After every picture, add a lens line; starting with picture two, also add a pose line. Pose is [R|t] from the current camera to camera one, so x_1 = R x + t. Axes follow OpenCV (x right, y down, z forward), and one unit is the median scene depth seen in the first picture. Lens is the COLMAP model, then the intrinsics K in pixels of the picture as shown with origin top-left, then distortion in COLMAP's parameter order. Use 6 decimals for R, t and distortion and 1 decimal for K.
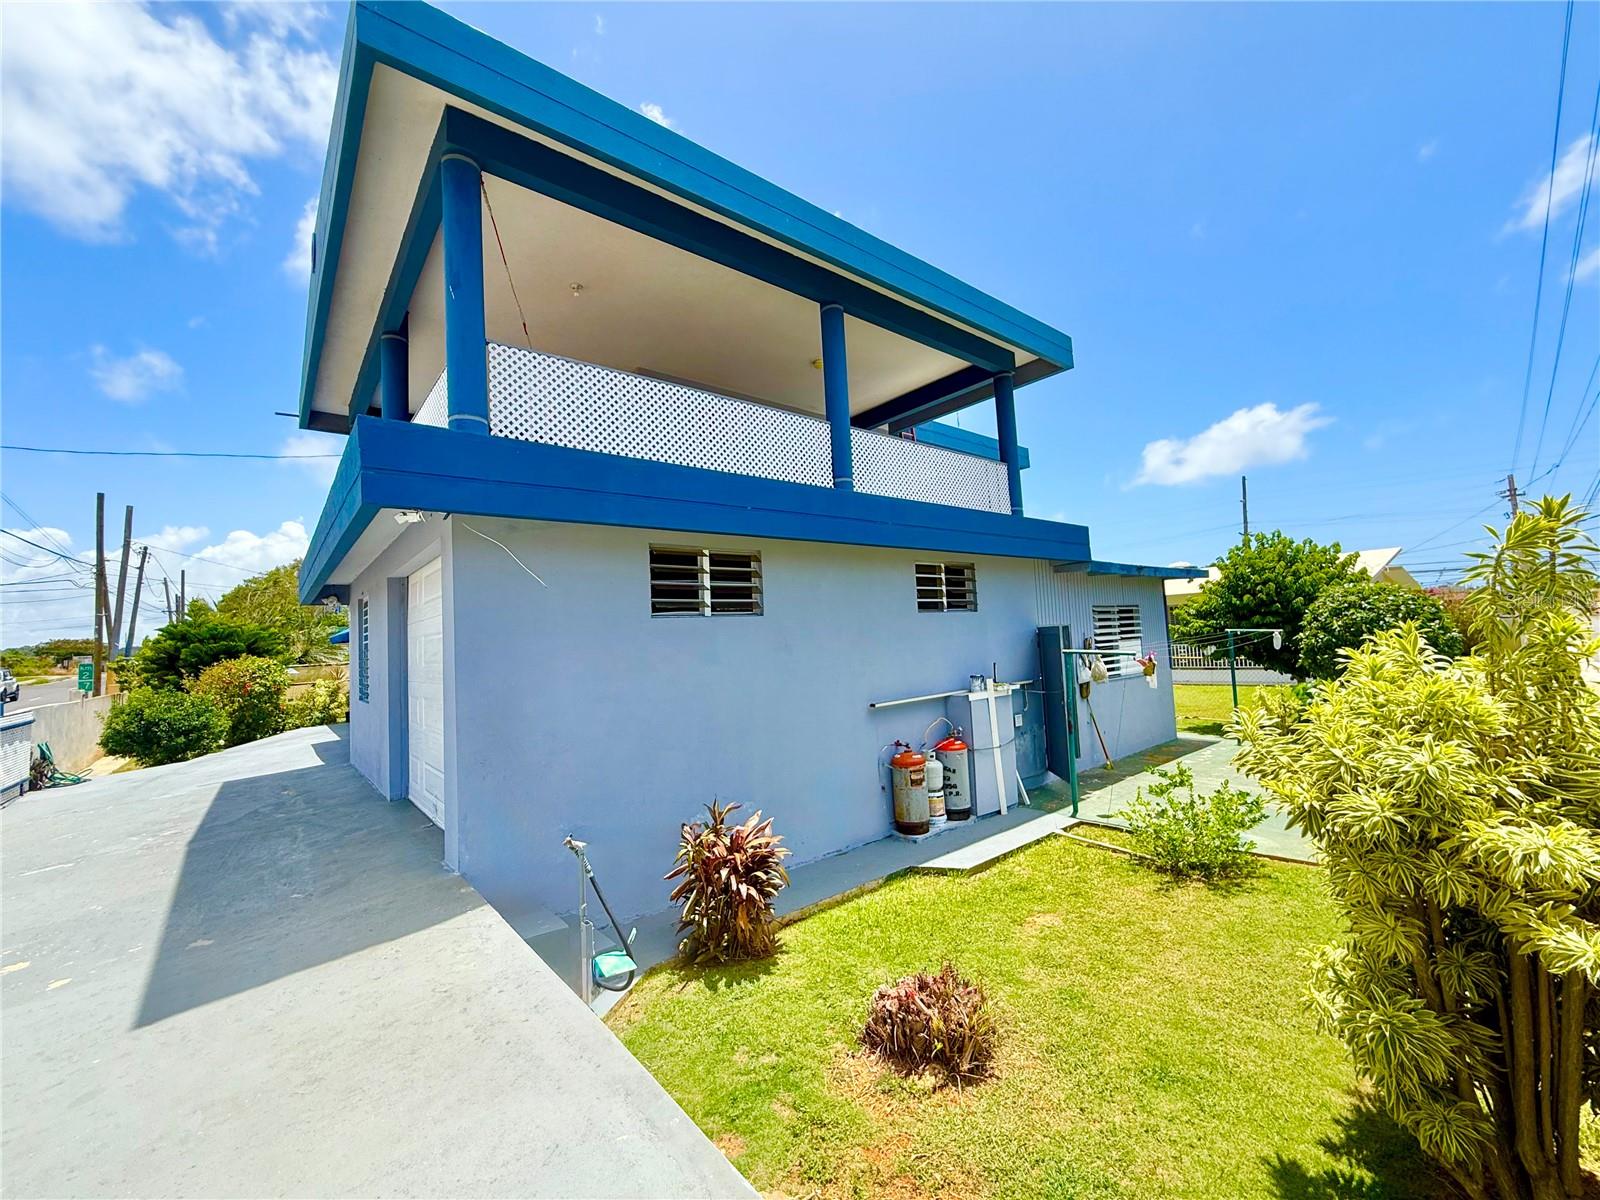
lens RADIAL K [[637.9, 0, 796.0], [0, 637.9, 597.7], [0, 0, 1]] dist [0.000809, -0.000196]
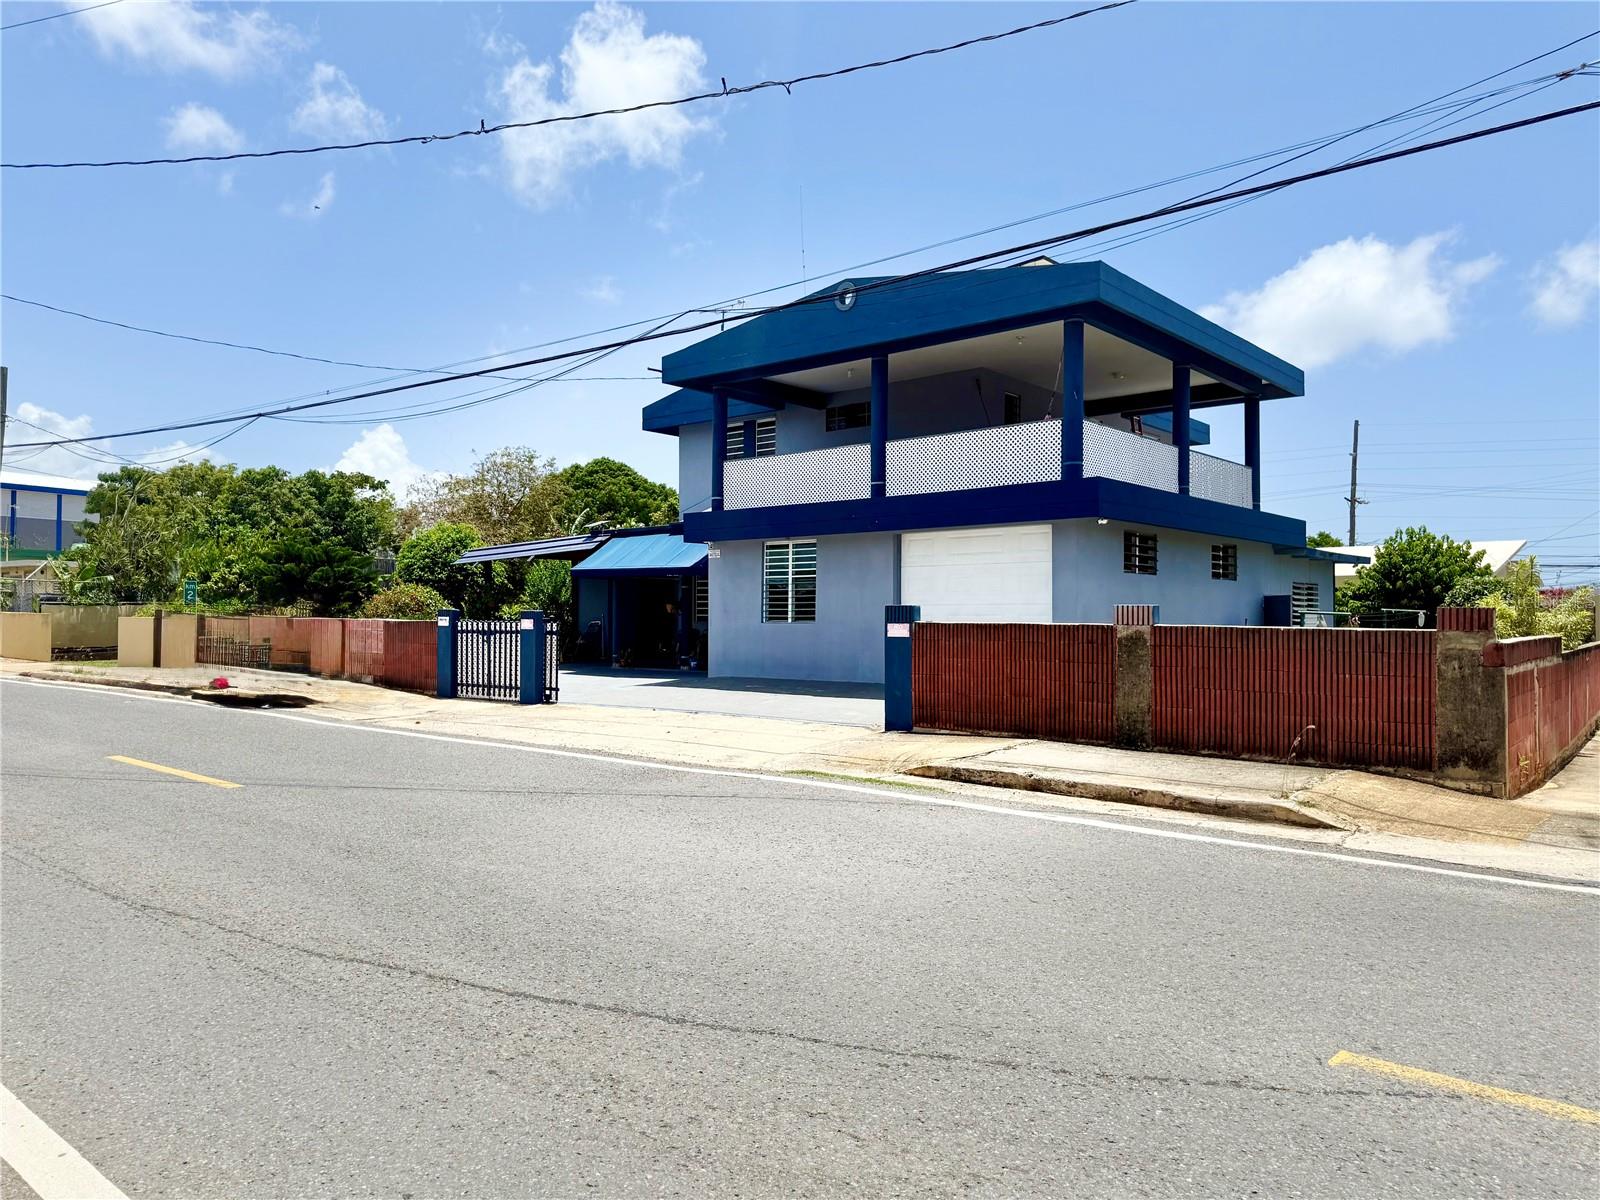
lens RADIAL K [[1119.4, 0, 800.0], [0, 1119.4, 600.0], [0, 0, 1]] dist [0.052311, -0.064699]
pose [[0.981578, 0.055441, 0.182841, -0.759437], [-0.063370, 0.997274, 0.037808, 0.022193], [-0.180247, -0.048698, 0.982415, -0.852978]]
